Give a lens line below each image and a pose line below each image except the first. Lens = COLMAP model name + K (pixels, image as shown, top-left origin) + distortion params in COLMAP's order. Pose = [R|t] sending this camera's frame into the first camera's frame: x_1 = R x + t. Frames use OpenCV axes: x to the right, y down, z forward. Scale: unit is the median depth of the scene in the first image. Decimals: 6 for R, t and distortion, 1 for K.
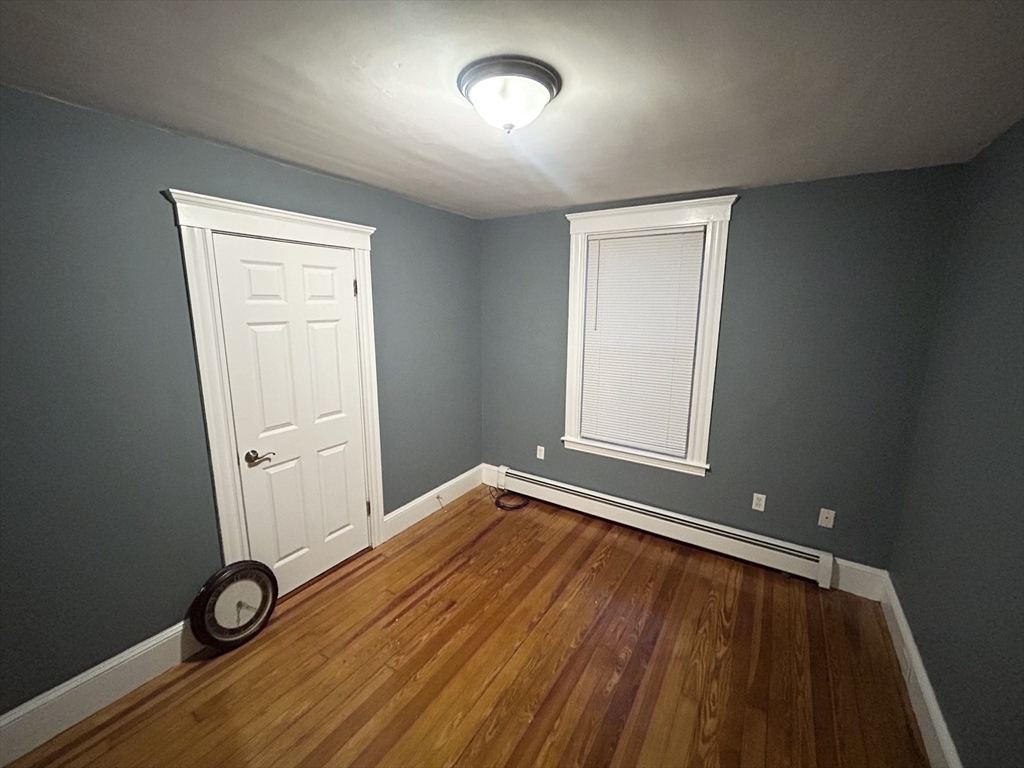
lens RADIAL K [[412.0, 0, 515.5], [0, 412.0, 379.4], [0, 0, 1]] dist [0.001519, -0.000106]
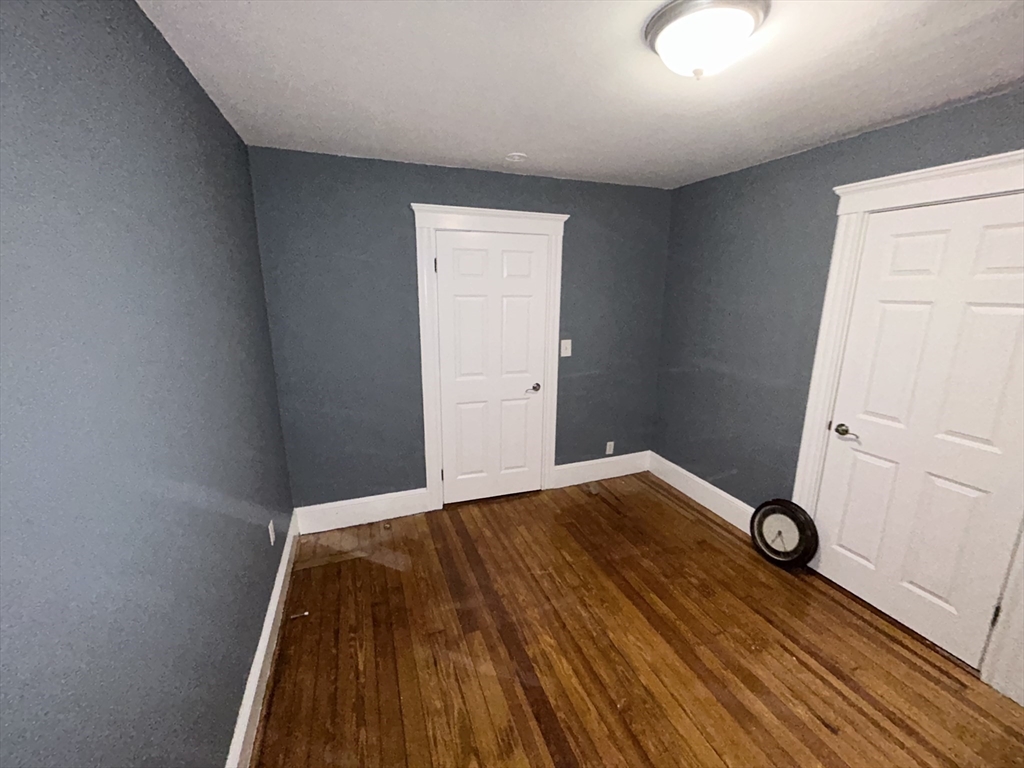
lens RADIAL K [[412.0, 0, 511.7], [0, 412.0, 385.4], [0, 0, 1]] dist [0.001519, -0.000106]
pose [[-0.598288, 0.175016, -0.781934, 0.603219], [-0.154204, 0.932465, 0.326696, -0.118370], [0.786303, 0.316036, -0.530895, 0.796772]]
